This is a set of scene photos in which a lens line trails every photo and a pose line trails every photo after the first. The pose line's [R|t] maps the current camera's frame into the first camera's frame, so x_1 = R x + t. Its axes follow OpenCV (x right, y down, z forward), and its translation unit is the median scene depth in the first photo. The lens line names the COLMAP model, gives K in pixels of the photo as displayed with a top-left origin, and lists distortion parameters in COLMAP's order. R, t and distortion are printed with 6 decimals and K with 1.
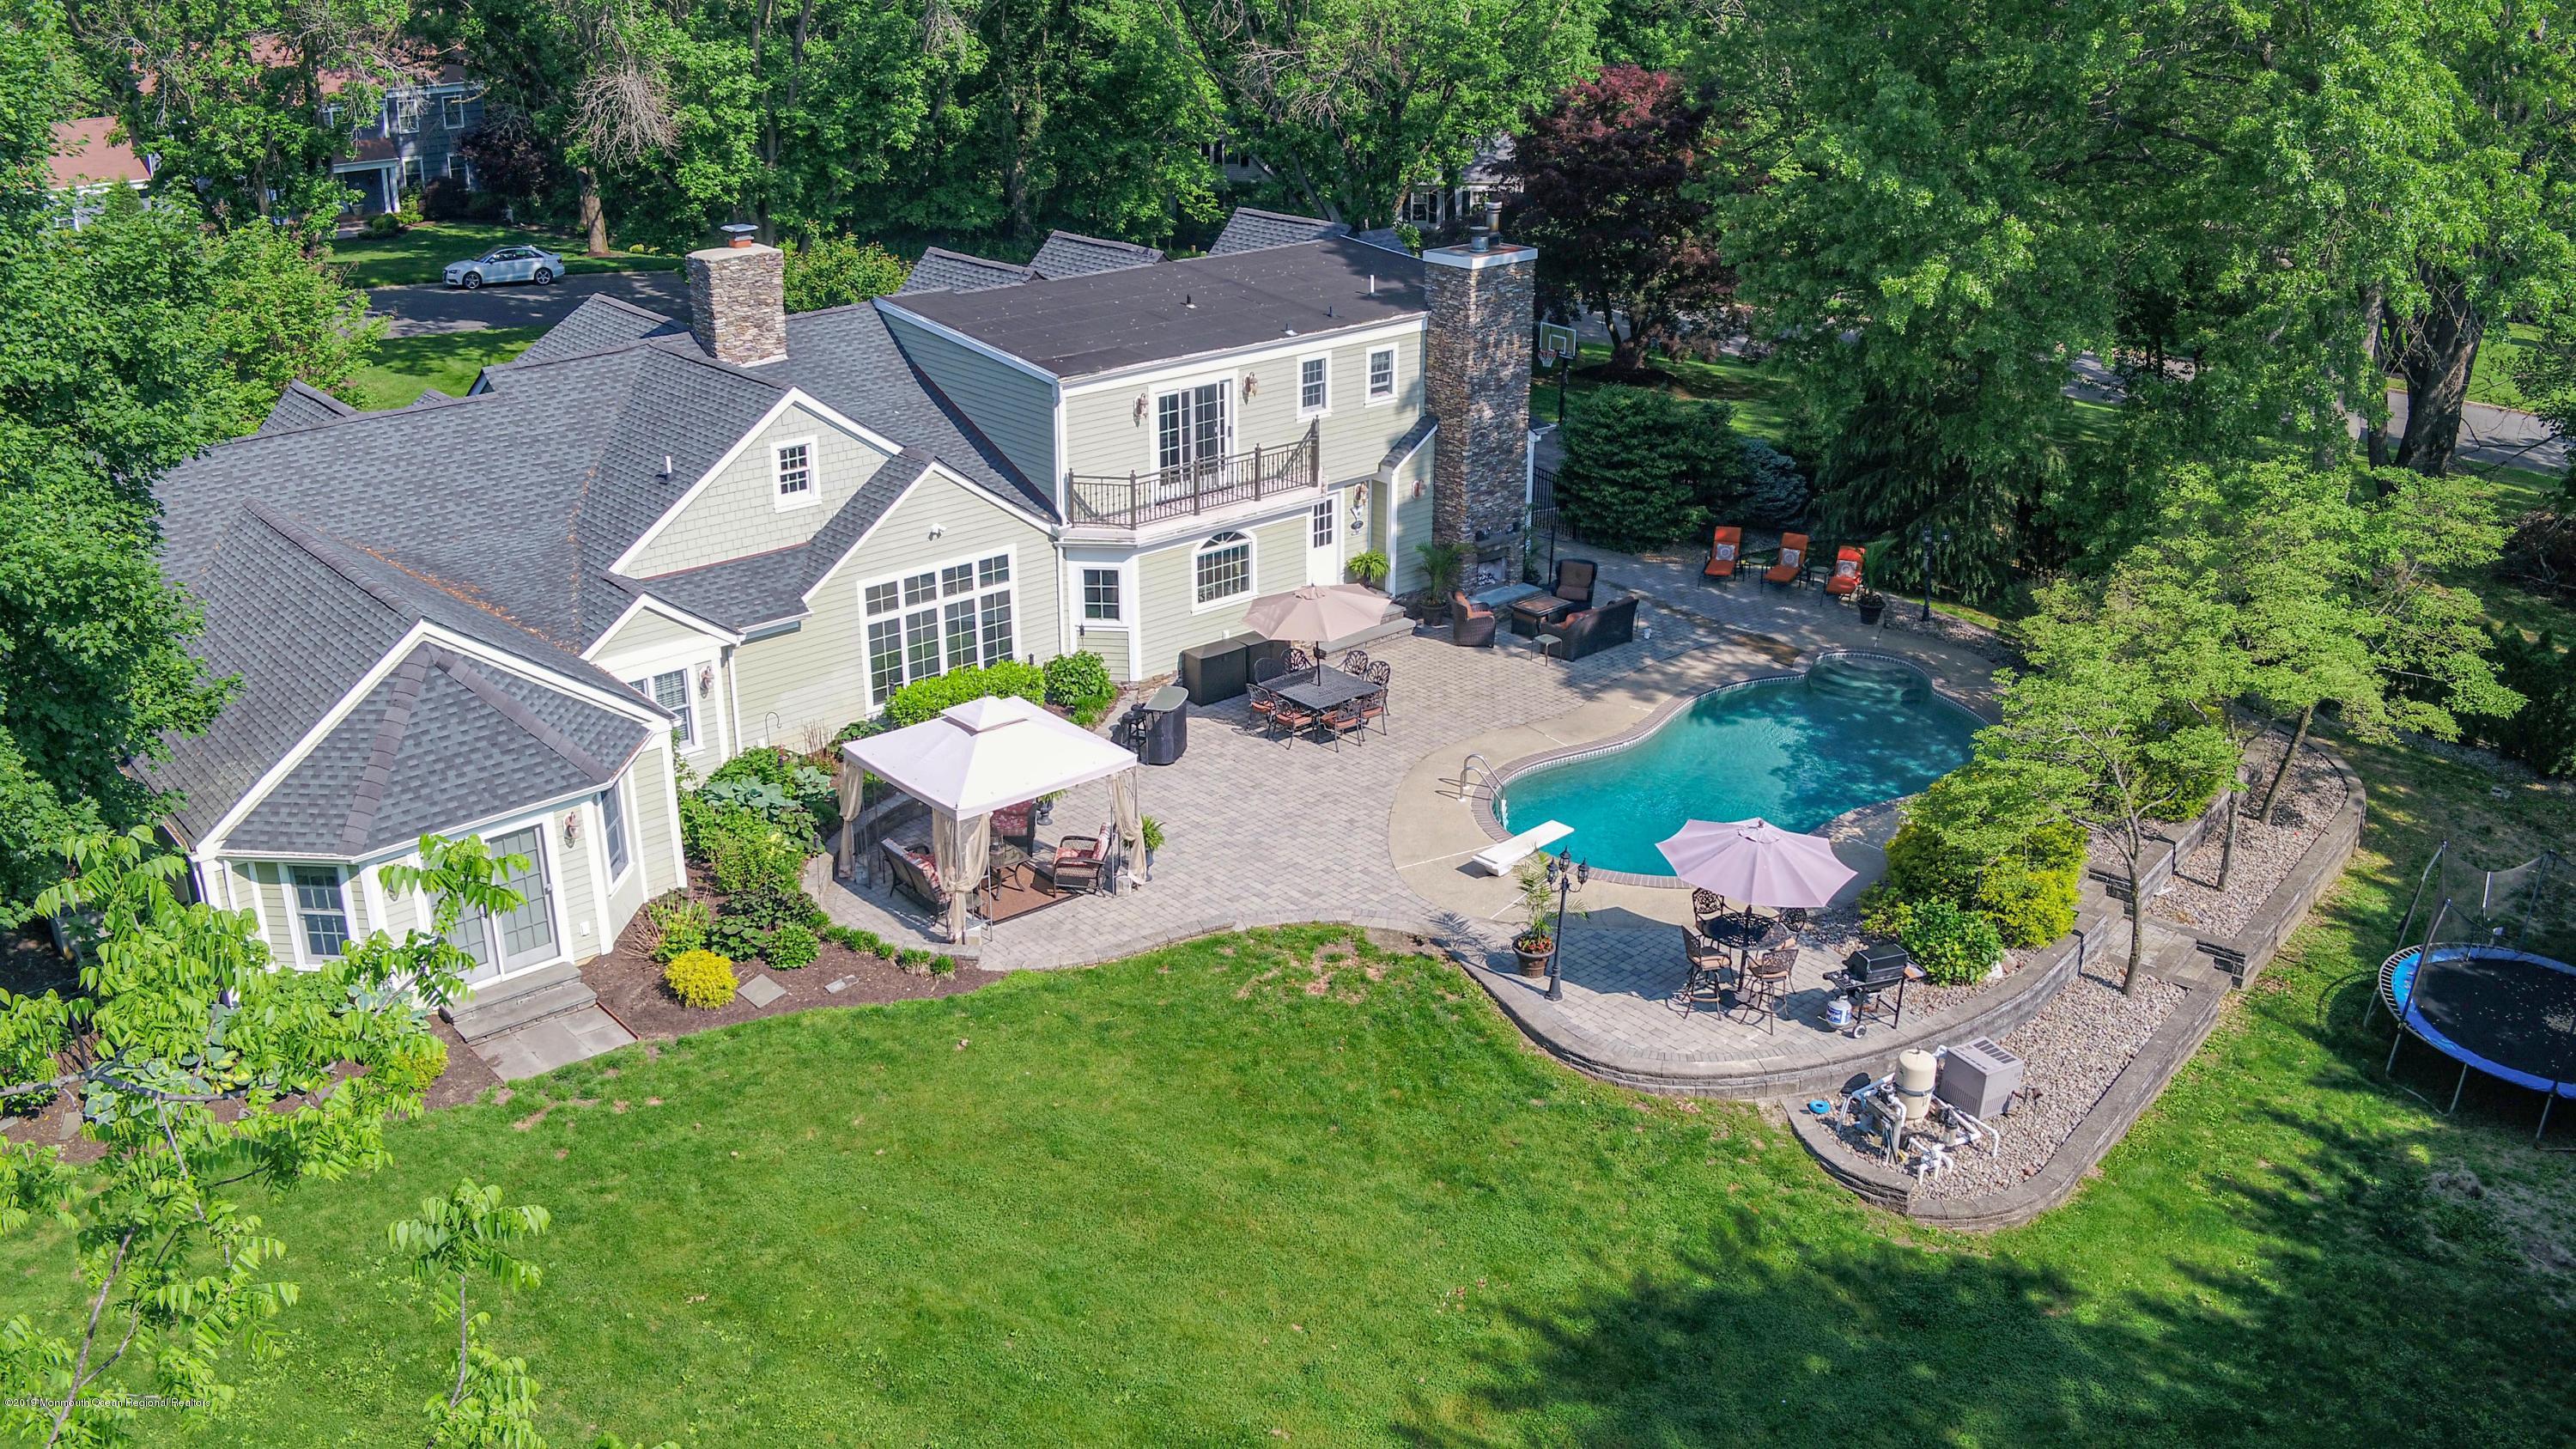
lens RADIAL K [[2222.4, 0, 1212.9], [0, 2222.4, 725.0], [0, 0, 1]] dist [-0.233345, 0.128588]
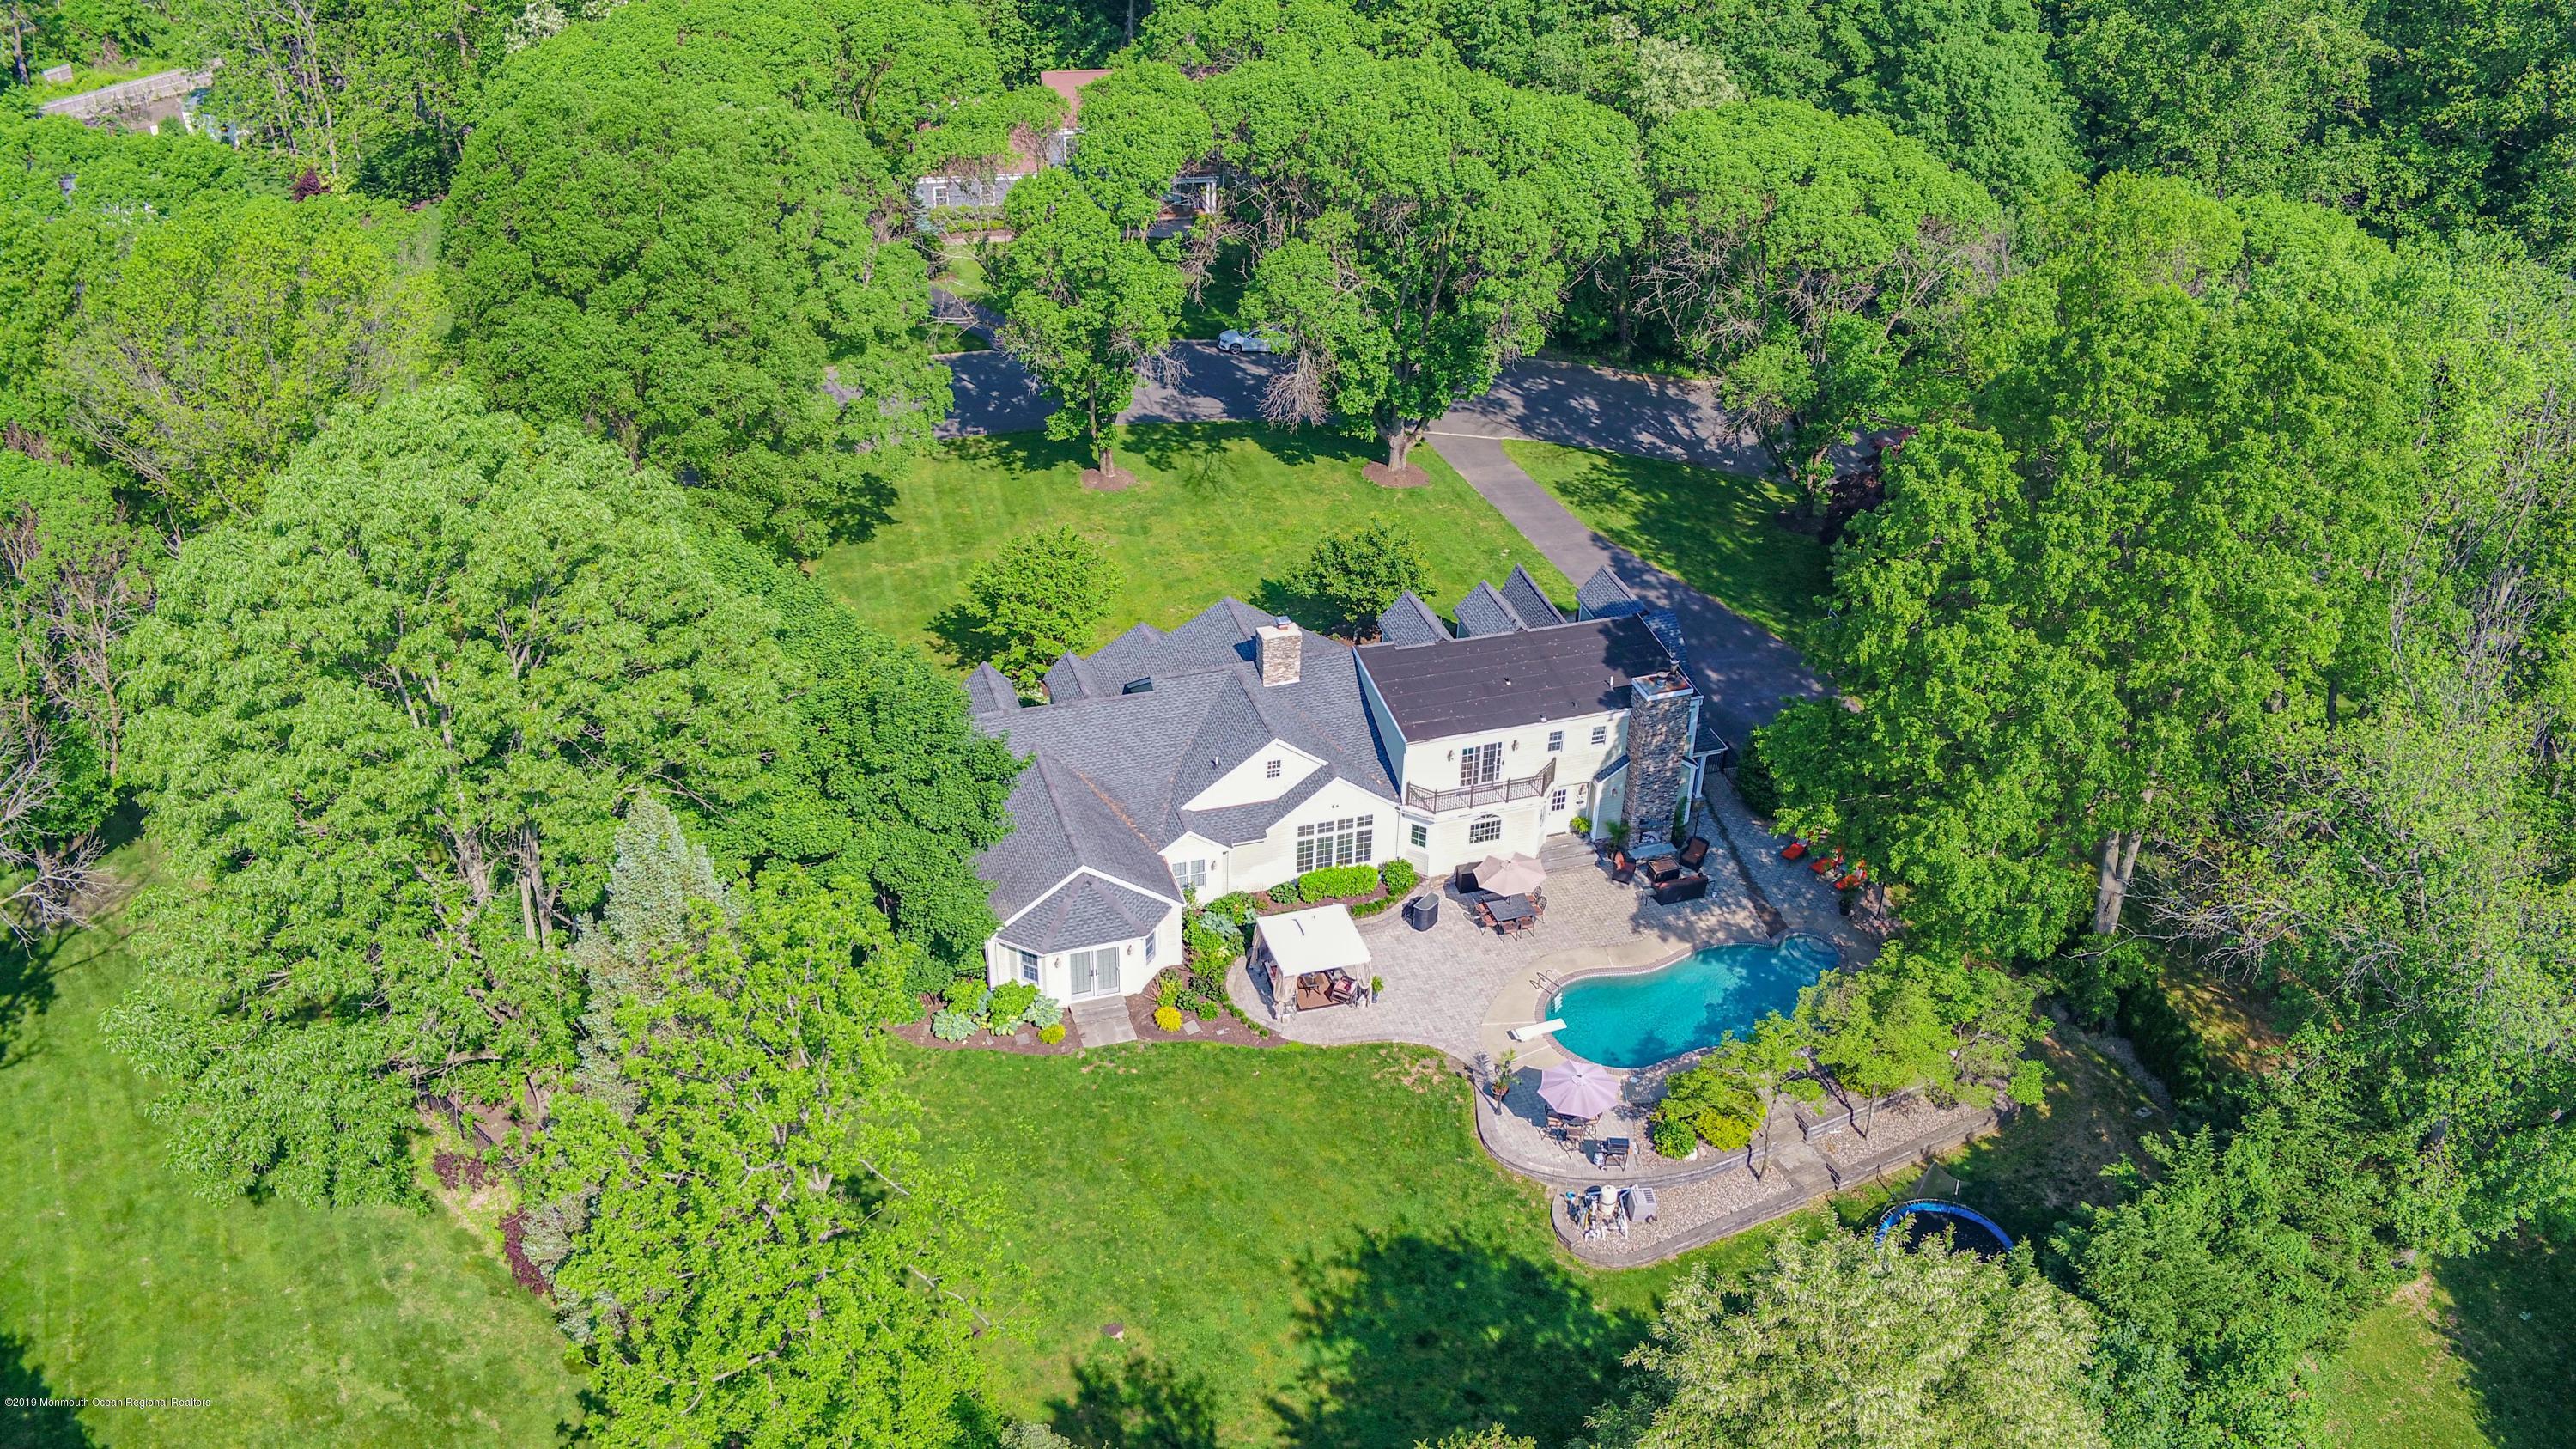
lens RADIAL K [[2185.5, 0, 1288.0], [0, 2185.5, 724.5], [0, 0, 1]] dist [-0.207236, 0.104062]
pose [[0.928729, 0.222862, -0.296302, 0.445959], [-0.167492, 0.965173, 0.200964, -0.585465], [0.330770, -0.137013, 0.933712, -0.994577]]
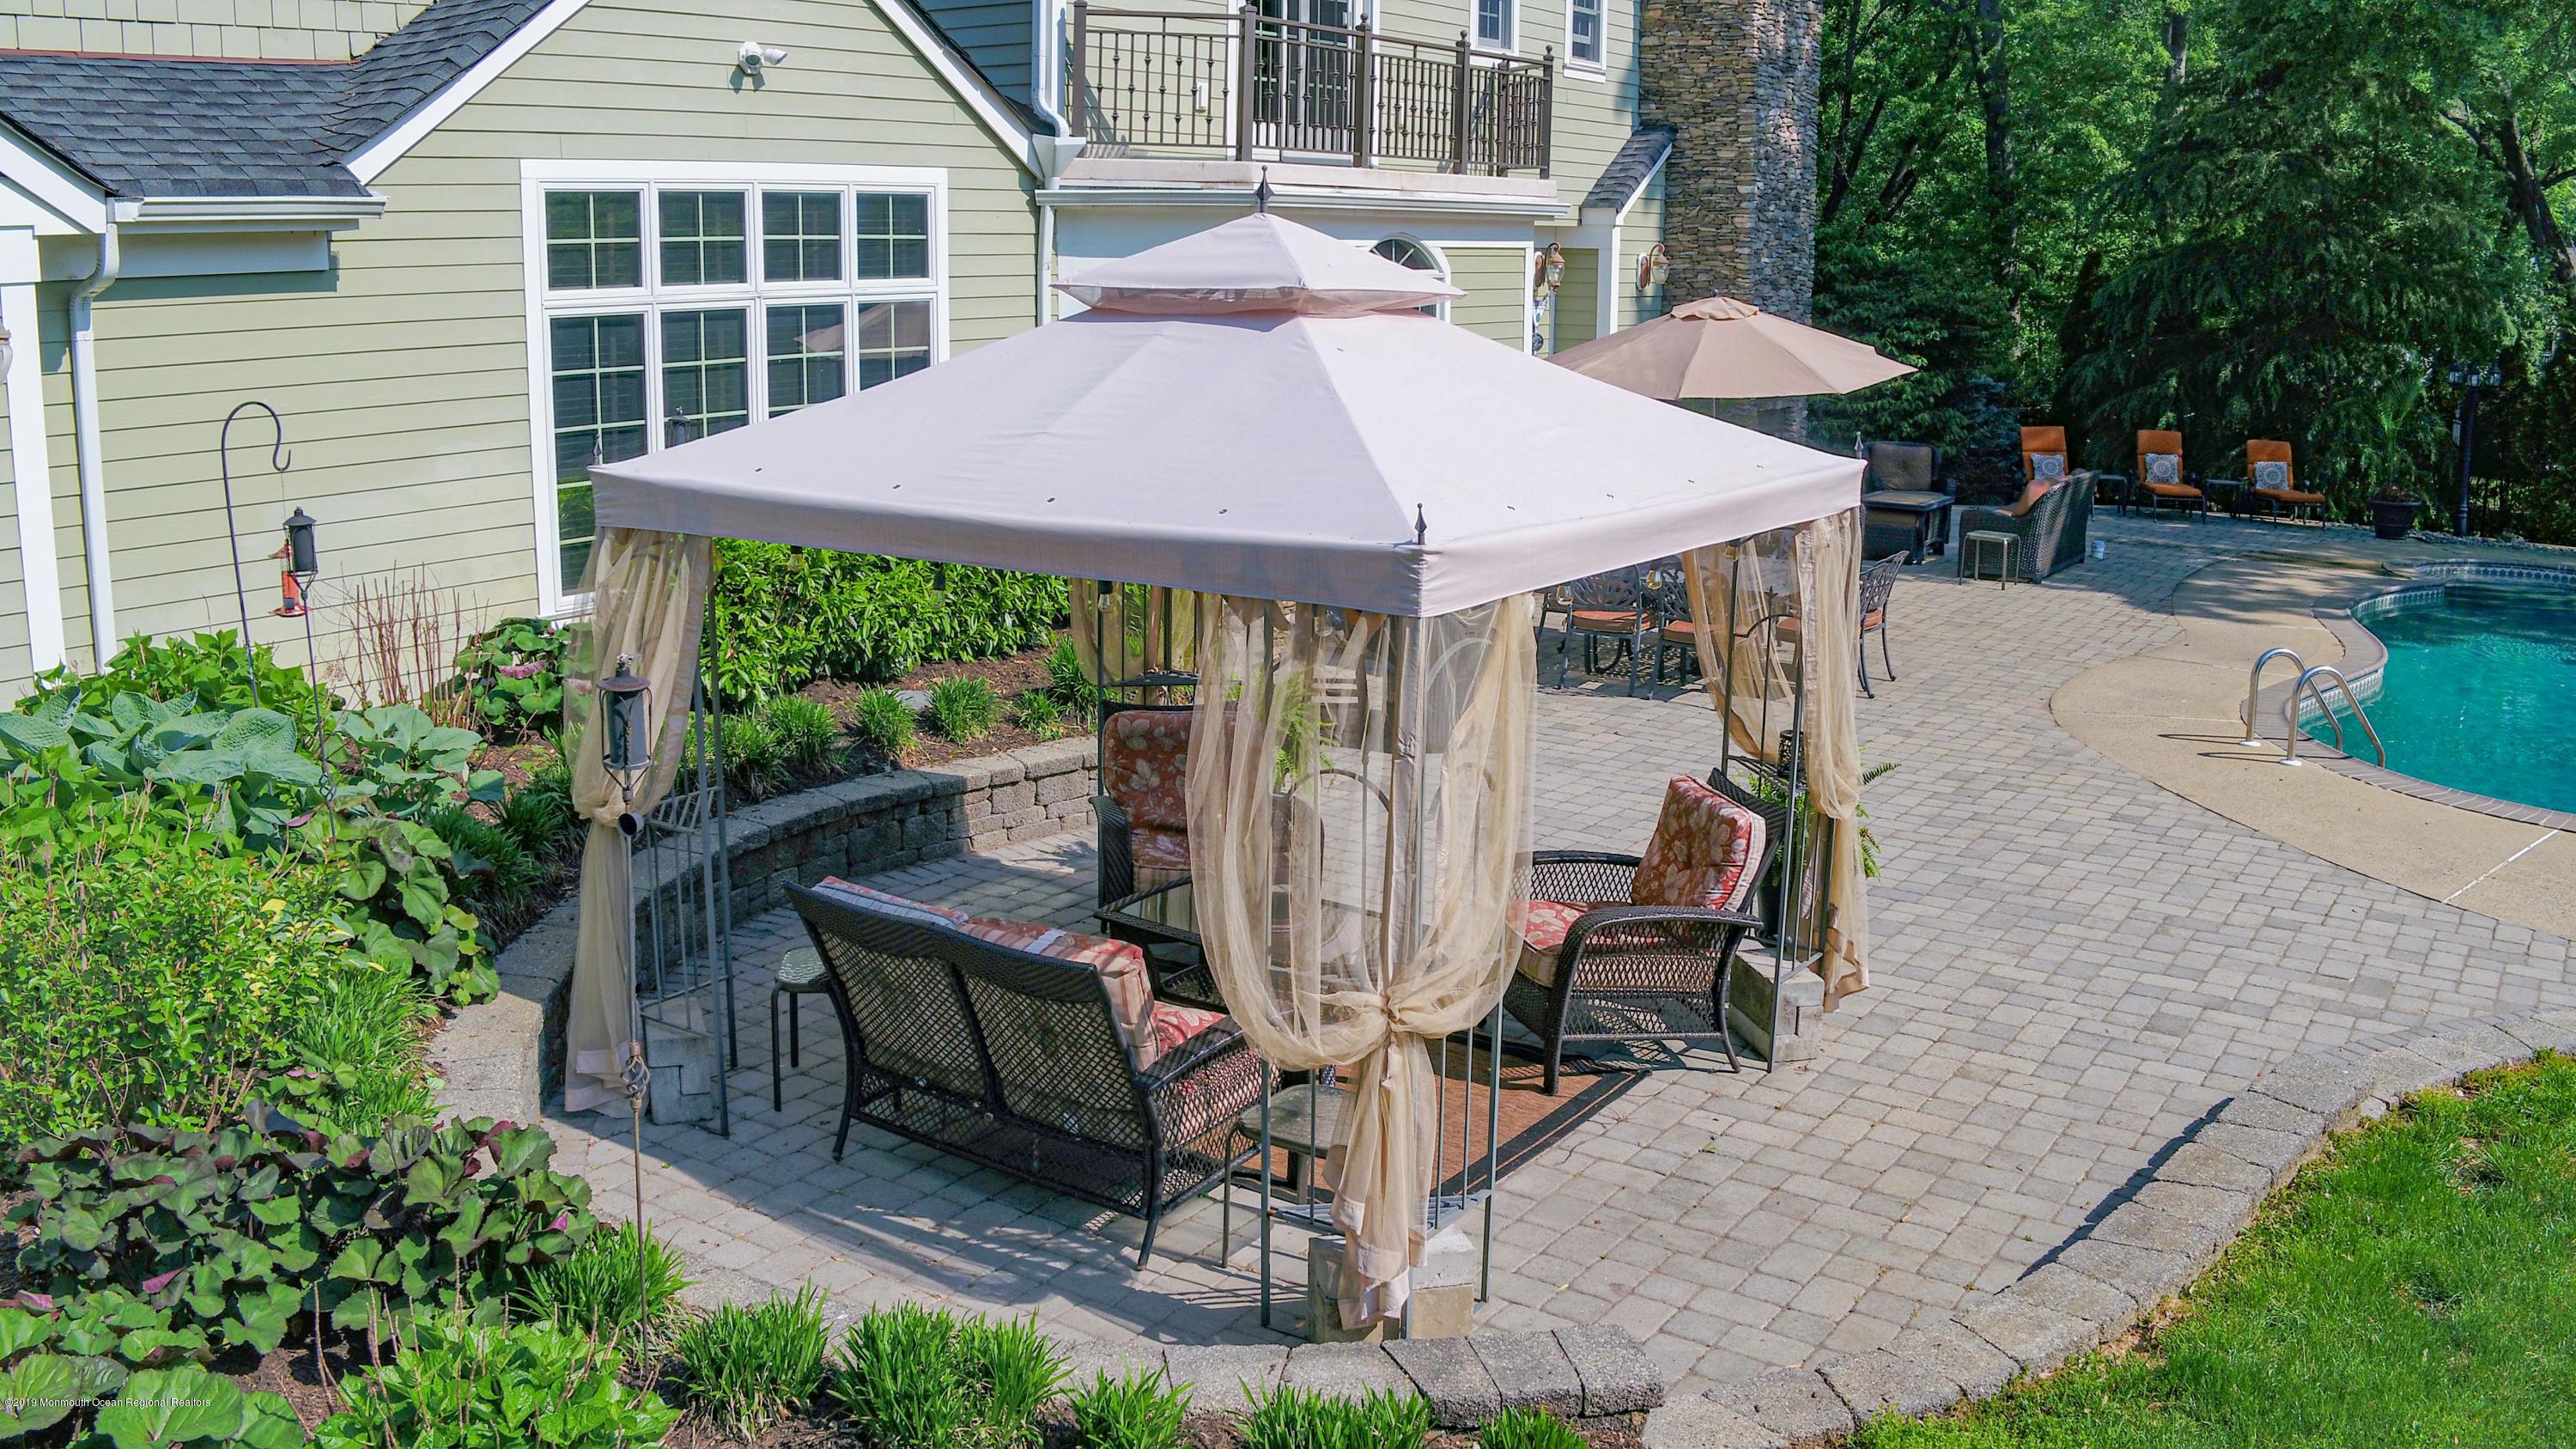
lens RADIAL K [[2222.4, 0, 1212.9], [0, 2222.4, 725.0], [0, 0, 1]] dist [-0.233345, 0.128588]
pose [[0.965276, -0.042512, 0.257749, -0.146697], [0.083826, 0.984899, -0.151486, 0.063744], [-0.247417, 0.167832, 0.954263, 0.697558]]
